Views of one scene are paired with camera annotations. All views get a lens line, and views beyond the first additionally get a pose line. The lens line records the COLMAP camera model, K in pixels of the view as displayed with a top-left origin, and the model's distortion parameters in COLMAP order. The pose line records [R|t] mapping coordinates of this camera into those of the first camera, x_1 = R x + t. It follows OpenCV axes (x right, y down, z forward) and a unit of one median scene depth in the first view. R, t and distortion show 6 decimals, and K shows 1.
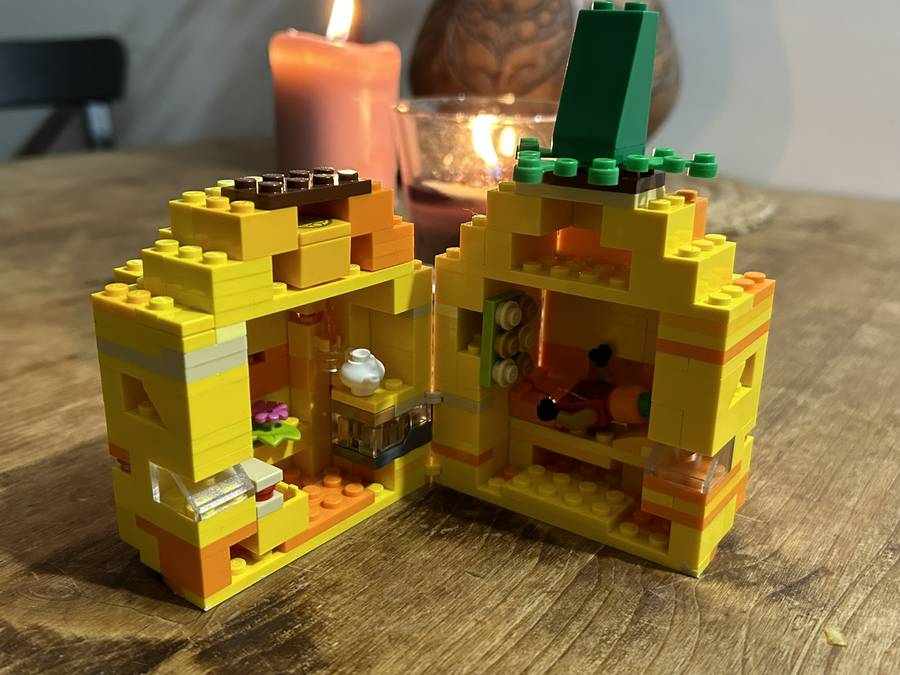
lens RADIAL K [[940.8, 0, 448.7], [0, 940.8, 340.0], [0, 0, 1]] dist [-0.012788, 0.000000]
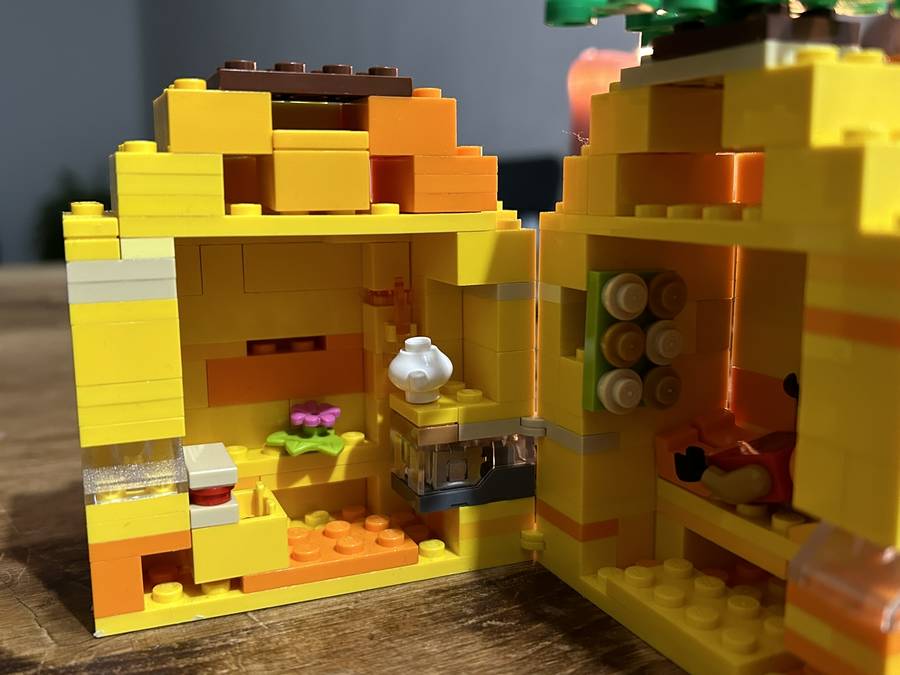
lens RADIAL K [[940.8, 0, 429.4], [0, 940.8, 332.3], [0, 0, 1]] dist [-0.012788, 0.000000]
pose [[0.855724, 0.058560, -0.514108, 0.277183], [-0.144341, 0.981149, -0.128496, 0.097159], [0.496892, 0.184164, 0.848046, 0.402370]]
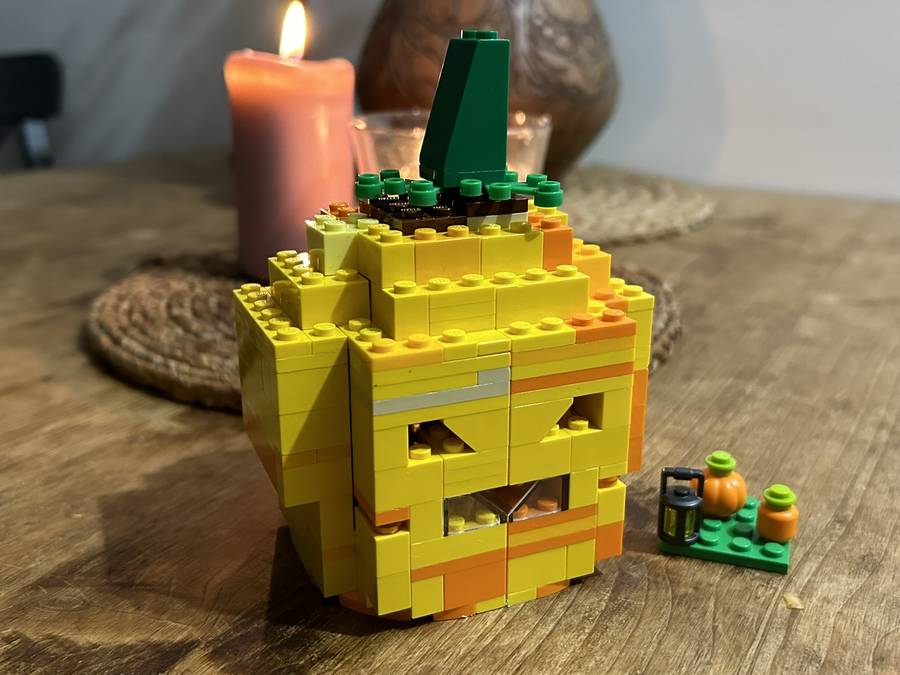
lens RADIAL K [[940.8, 0, 468.9], [0, 940.8, 322.4], [0, 0, 1]] dist [-0.012788, 0.000000]
pose [[0.996328, -0.038992, 0.076220, -0.033009], [0.040840, 0.998905, -0.022840, -0.000762], [-0.075245, 0.025869, 0.996829, -0.066481]]
